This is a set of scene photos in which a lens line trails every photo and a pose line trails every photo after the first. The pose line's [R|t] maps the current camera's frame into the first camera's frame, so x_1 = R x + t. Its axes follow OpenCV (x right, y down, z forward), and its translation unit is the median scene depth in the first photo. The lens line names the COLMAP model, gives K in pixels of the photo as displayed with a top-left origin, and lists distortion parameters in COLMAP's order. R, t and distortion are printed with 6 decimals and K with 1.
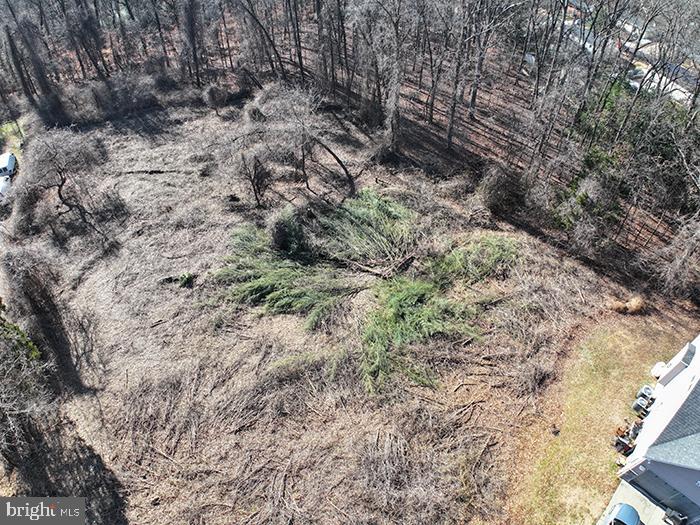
lens RADIAL K [[437.2, 0, 349.9], [0, 437.2, 253.2], [0, 0, 1]] dist [-0.179366, 0.027017]
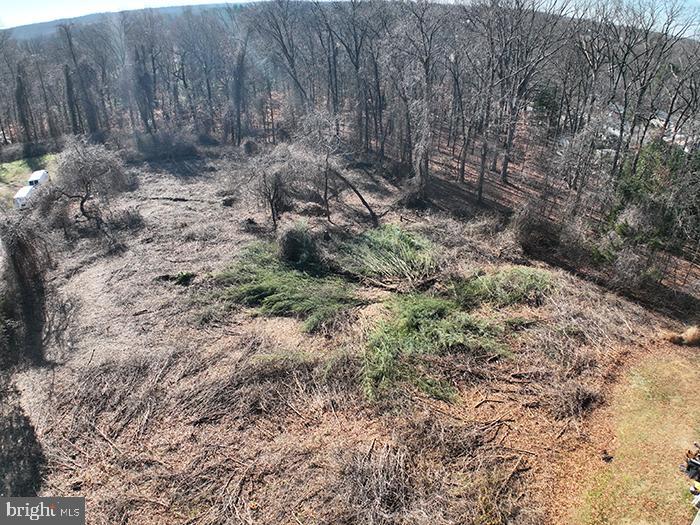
lens RADIAL K [[437.2, 0, 348.3], [0, 437.2, 243.6], [0, 0, 1]] dist [-0.179366, 0.027017]
pose [[0.993792, 0.062876, -0.091786, 0.054559], [-0.085371, 0.959987, -0.266714, 0.222936], [0.071344, 0.272894, 0.959395, 0.131459]]
